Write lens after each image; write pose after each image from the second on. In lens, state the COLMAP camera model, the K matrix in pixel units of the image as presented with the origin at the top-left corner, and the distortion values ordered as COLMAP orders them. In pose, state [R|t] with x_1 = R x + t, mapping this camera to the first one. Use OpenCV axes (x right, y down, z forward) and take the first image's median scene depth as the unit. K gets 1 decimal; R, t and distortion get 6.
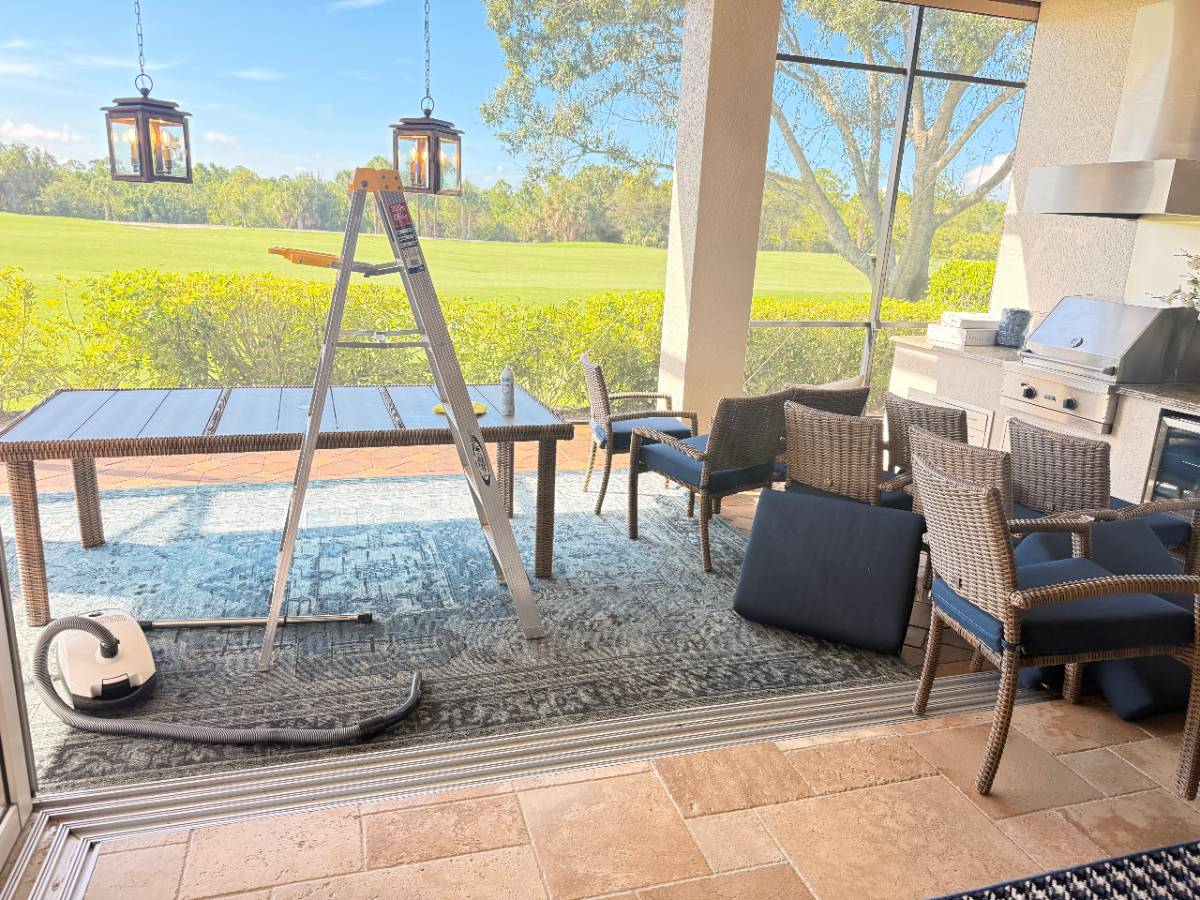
lens RADIAL K [[848.3, 0, 594.4], [0, 848.3, 450.0], [0, 0, 1]] dist [0.040221, -0.044214]
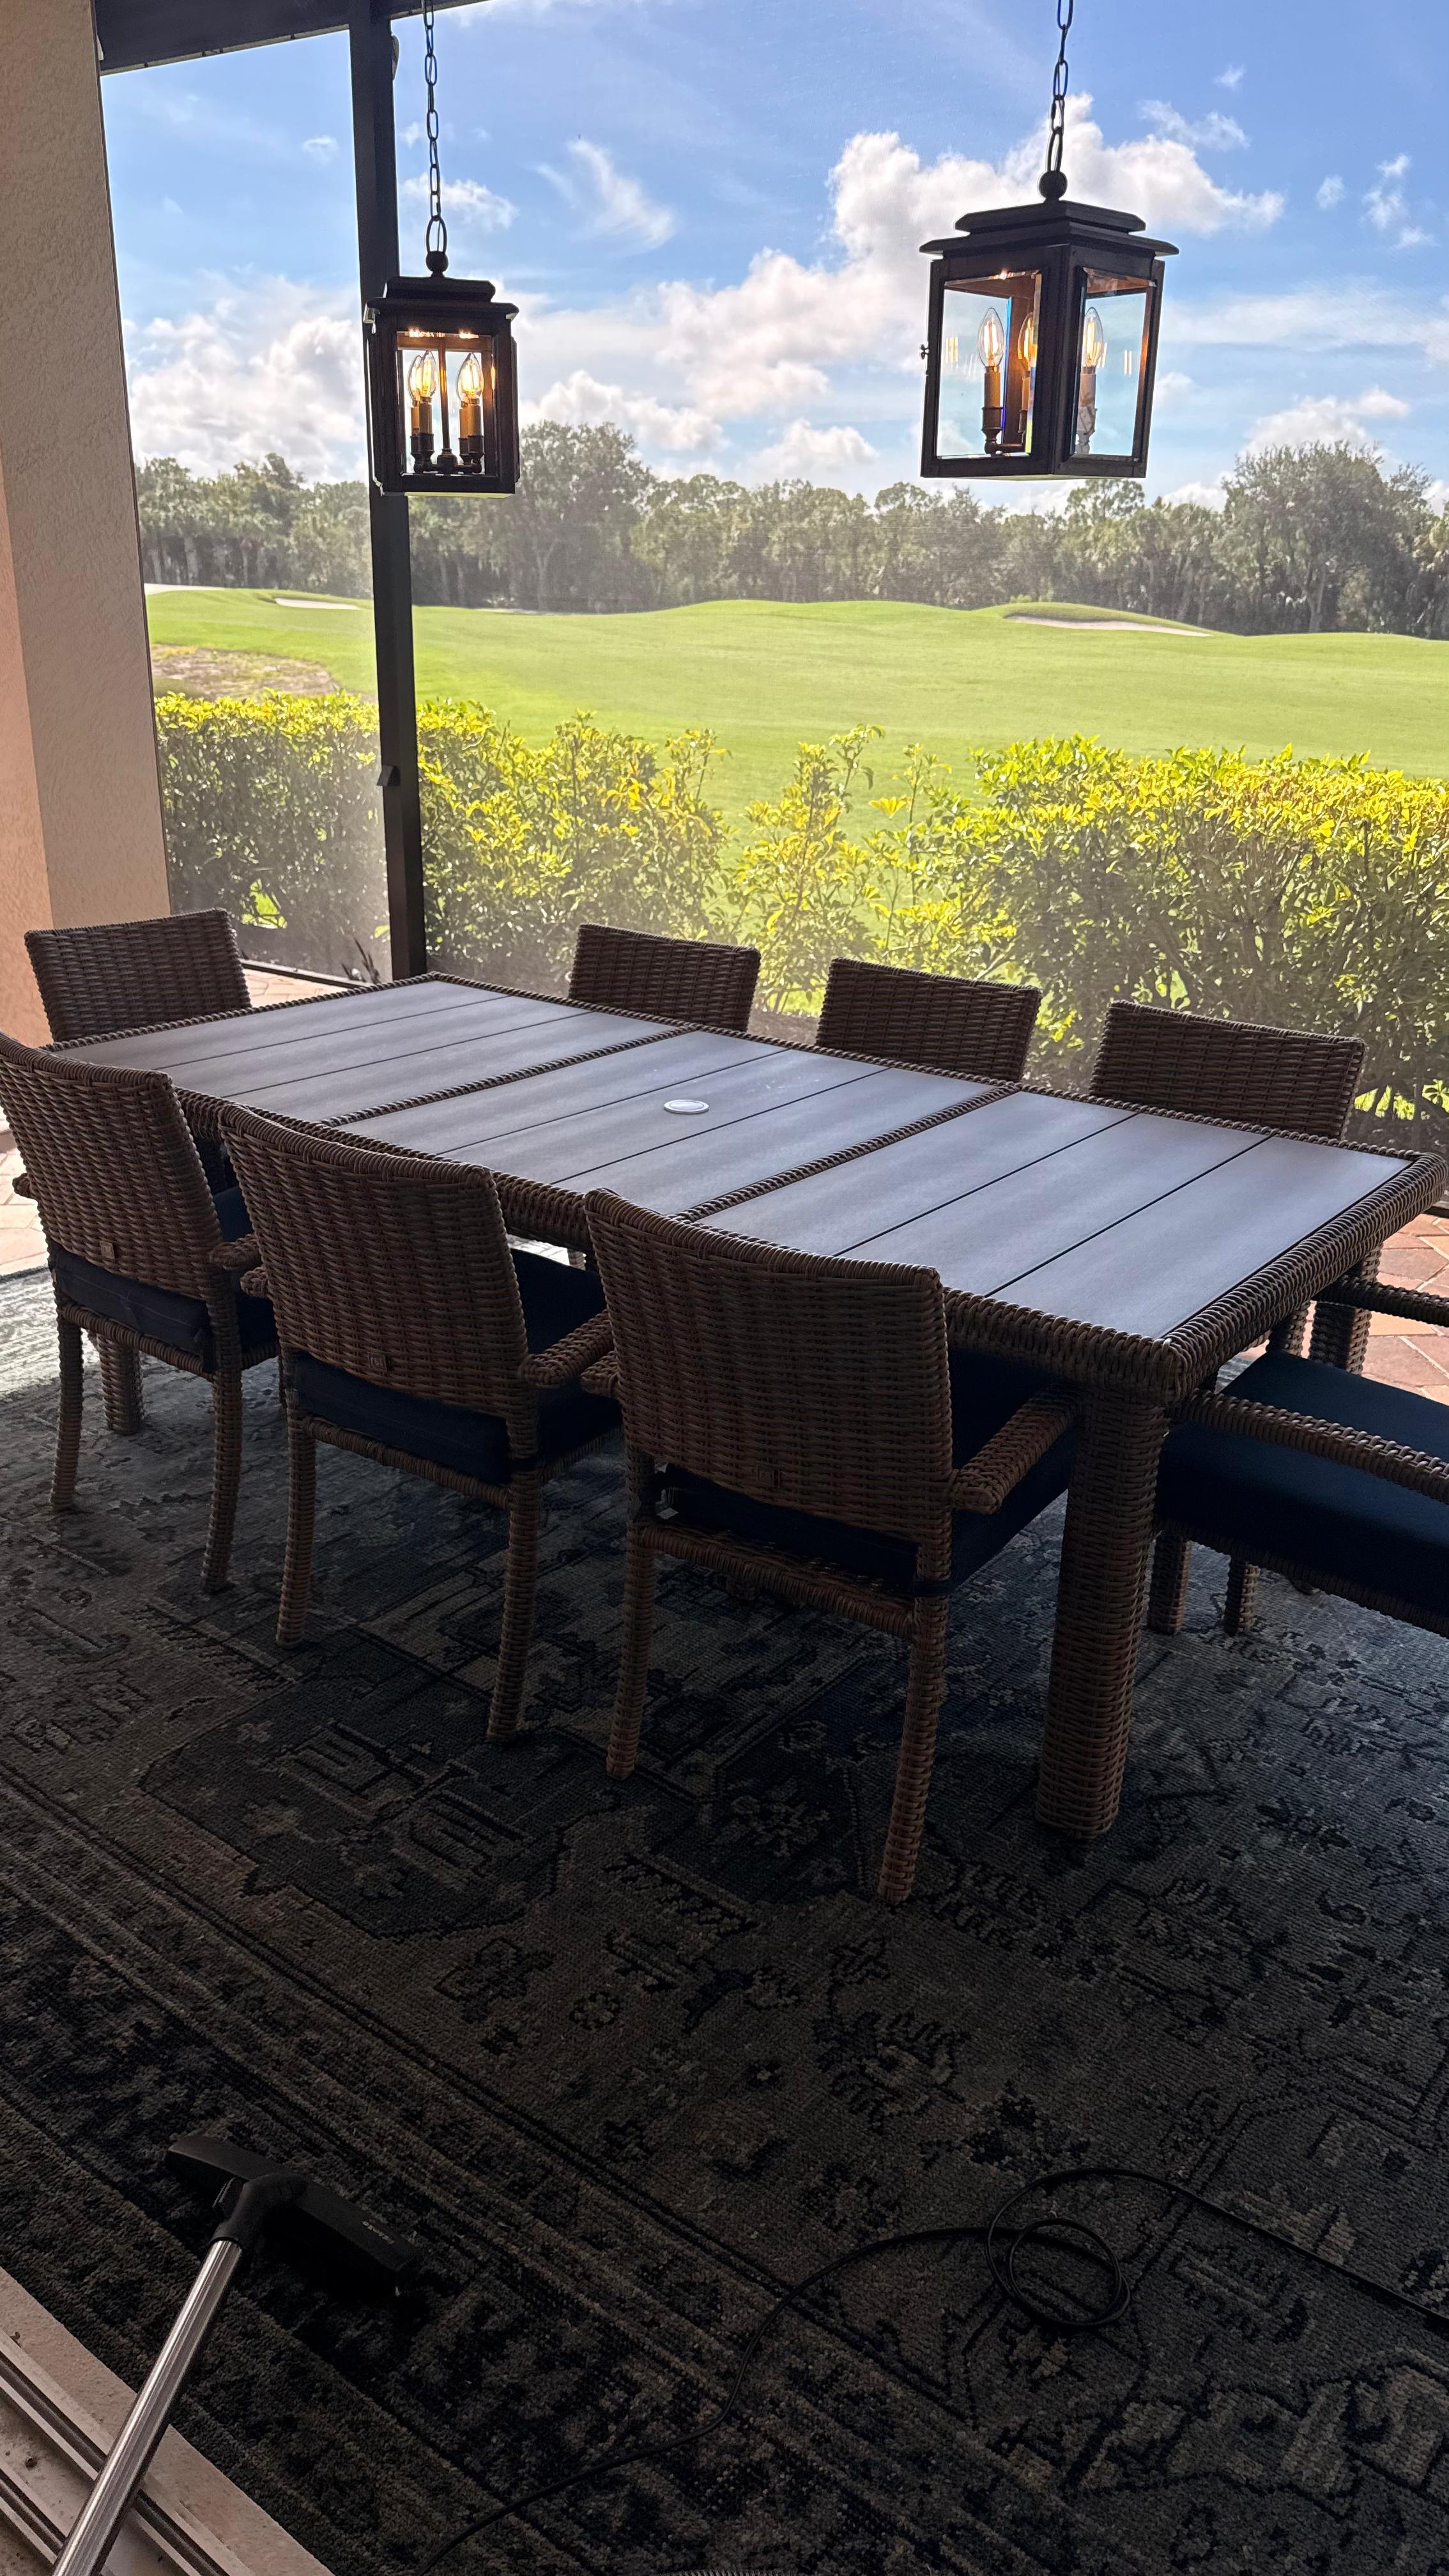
lens RADIAL K [[1816.6, 0, 724.2], [0, 1816.6, 1279.6], [0, 0, 1]] dist [0.019331, -0.017701]
pose [[0.579813, 0.260201, -0.772083, 0.154620], [-0.206274, 0.963640, 0.169852, -0.057062], [0.788205, 0.060778, 0.612404, 0.268406]]
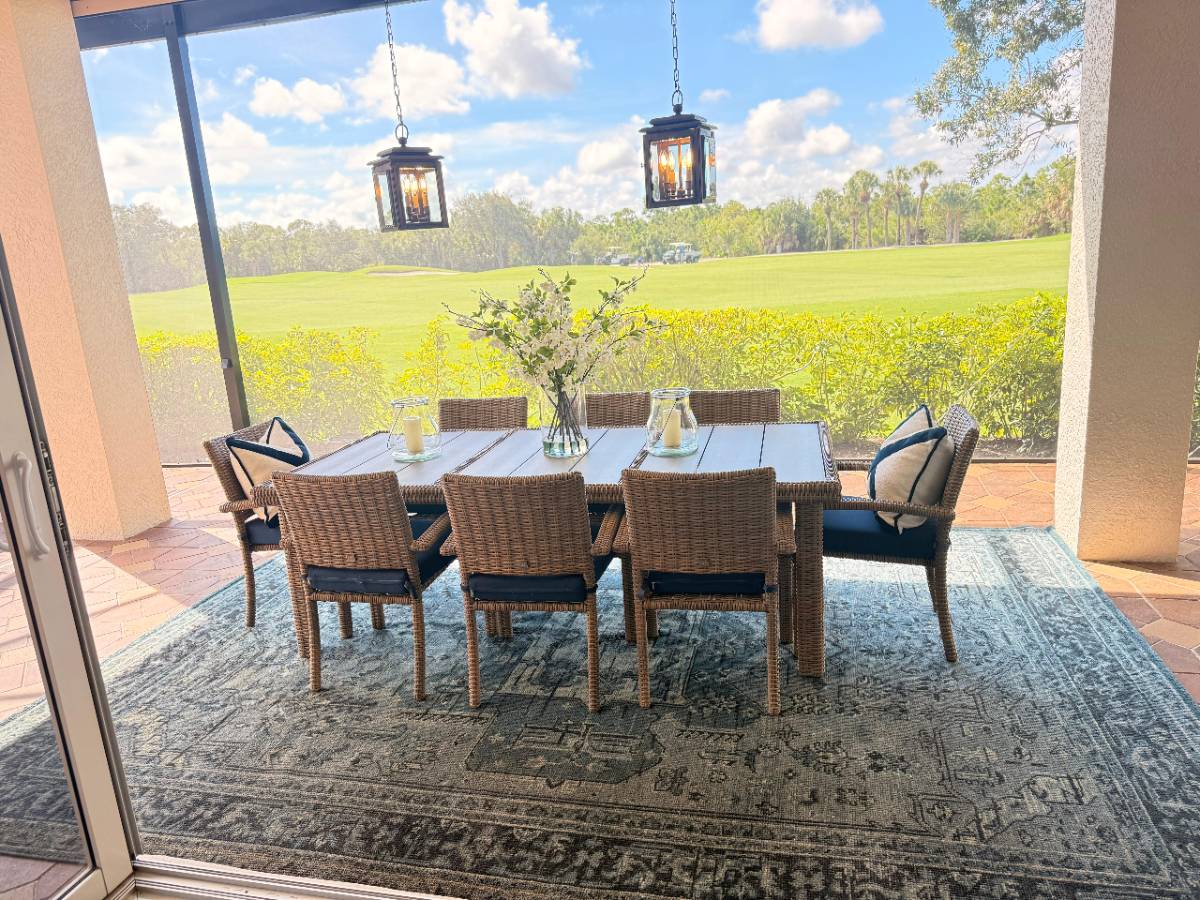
lens RADIAL K [[848.3, 0, 590.5], [0, 848.3, 447.2], [0, 0, 1]] dist [0.040221, -0.044214]
pose [[0.851859, 0.016396, -0.523515, 0.088549], [-0.028483, 0.999481, -0.015043, -0.021166], [0.522997, 0.027726, 0.851884, 0.117677]]
